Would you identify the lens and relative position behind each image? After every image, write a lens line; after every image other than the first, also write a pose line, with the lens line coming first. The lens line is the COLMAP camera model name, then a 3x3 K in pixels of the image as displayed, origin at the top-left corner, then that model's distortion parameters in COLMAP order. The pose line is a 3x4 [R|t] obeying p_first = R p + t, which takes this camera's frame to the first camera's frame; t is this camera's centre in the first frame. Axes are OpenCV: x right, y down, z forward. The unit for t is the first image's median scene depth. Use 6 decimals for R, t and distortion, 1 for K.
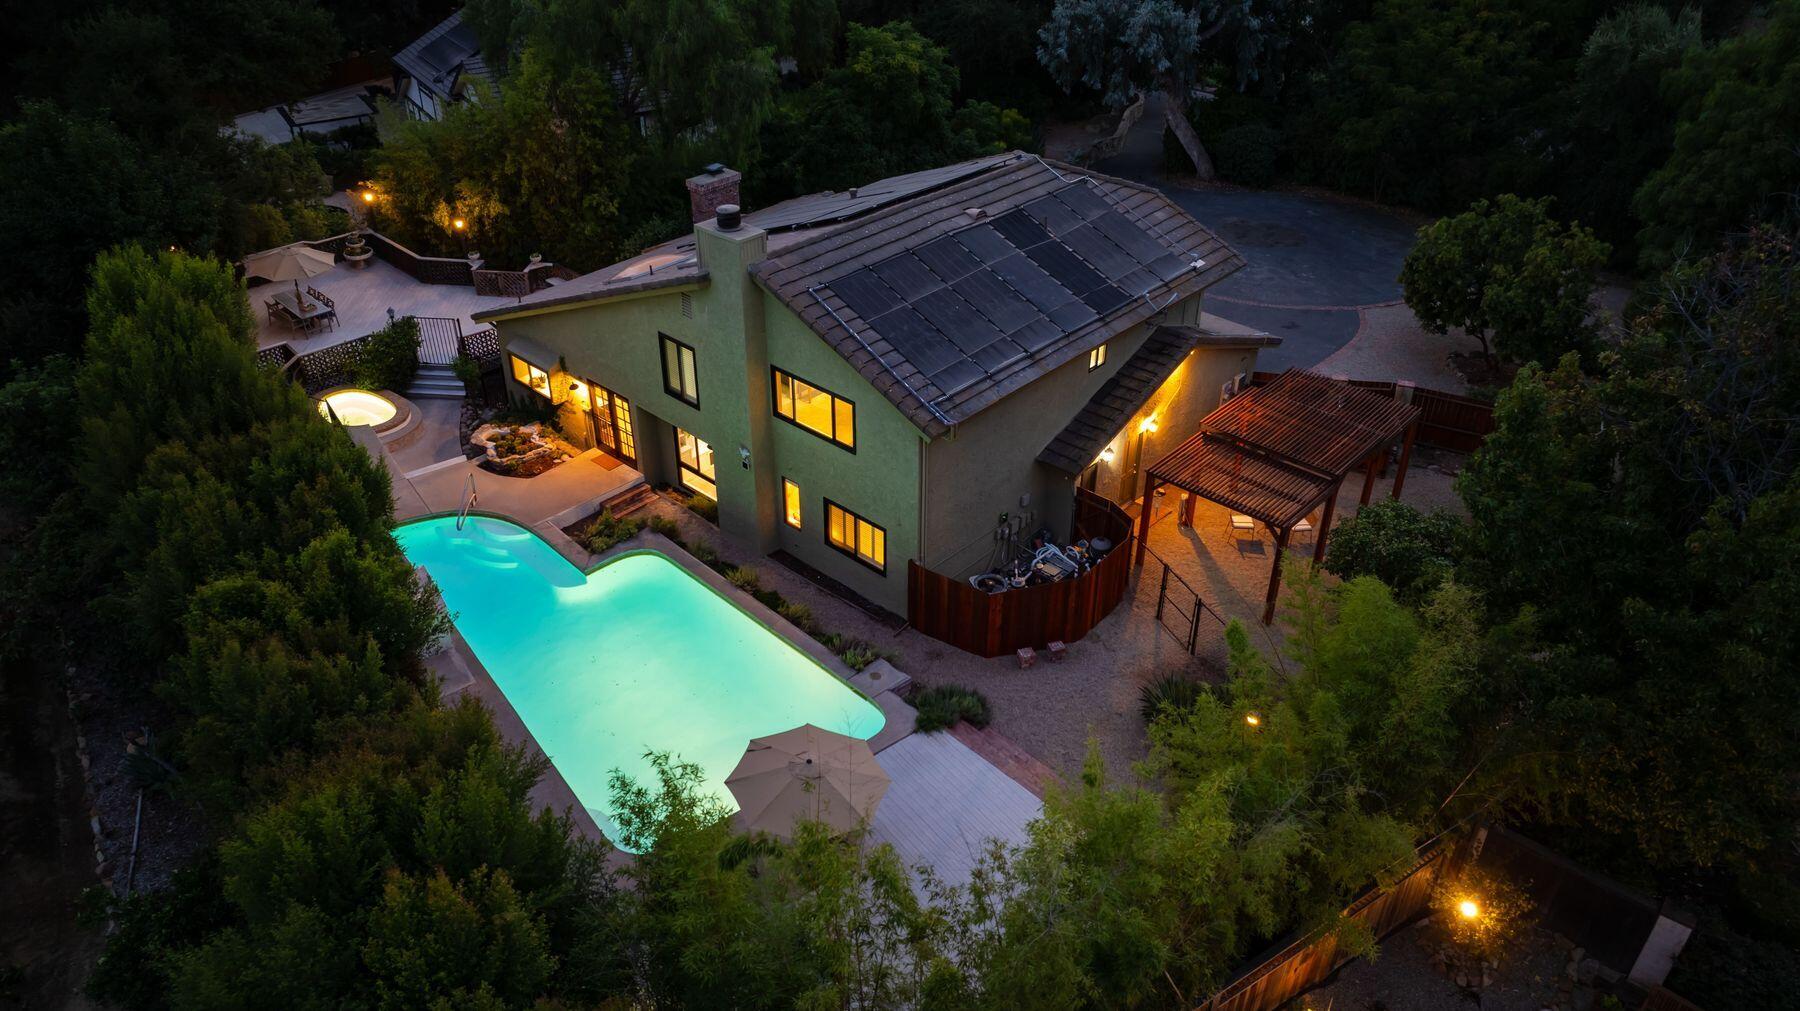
lens RADIAL K [[1192.3, 0, 900.0], [0, 1192.3, 505.5], [0, 0, 1]] dist [-0.007674, -0.006038]
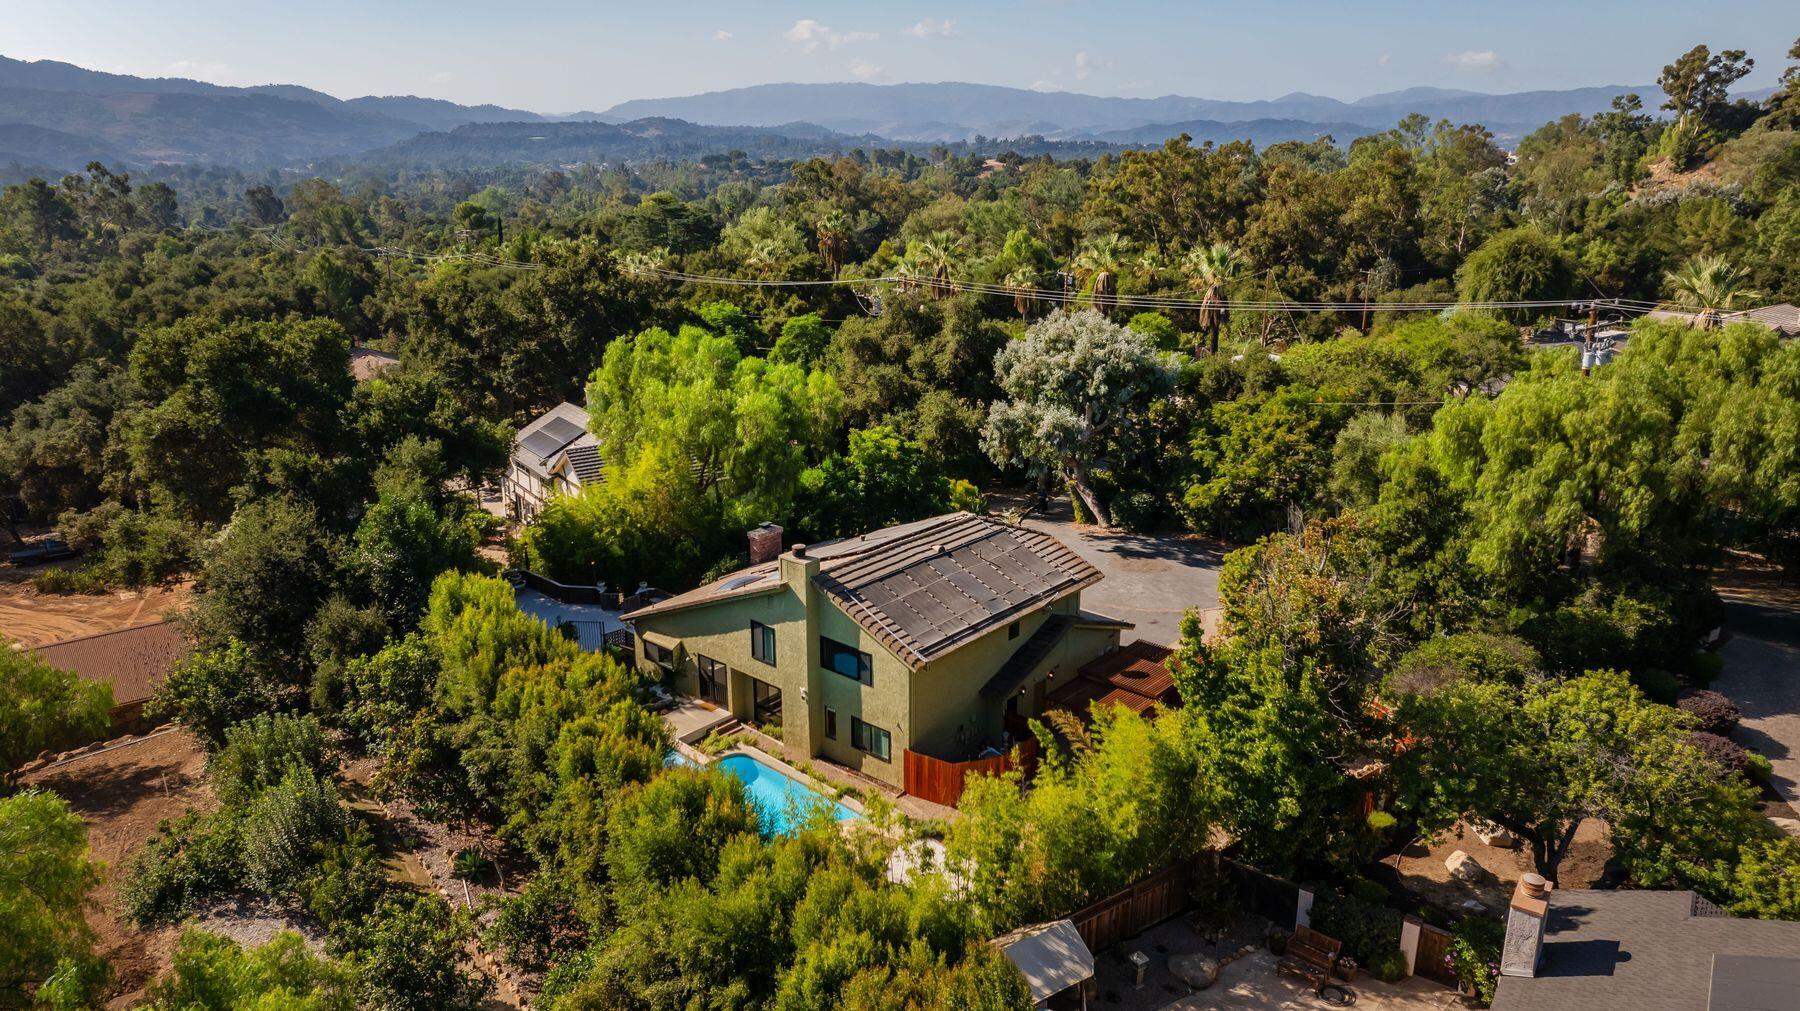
lens RADIAL K [[1192.3, 0, 900.0], [0, 1192.3, 505.5], [0, 0, 1]] dist [-0.007674, -0.006038]
pose [[0.999581, -0.013805, 0.025455, -0.025435], [0.020476, 0.958549, -0.284190, 0.137089], [-0.020476, 0.284592, 0.958430, -0.496786]]
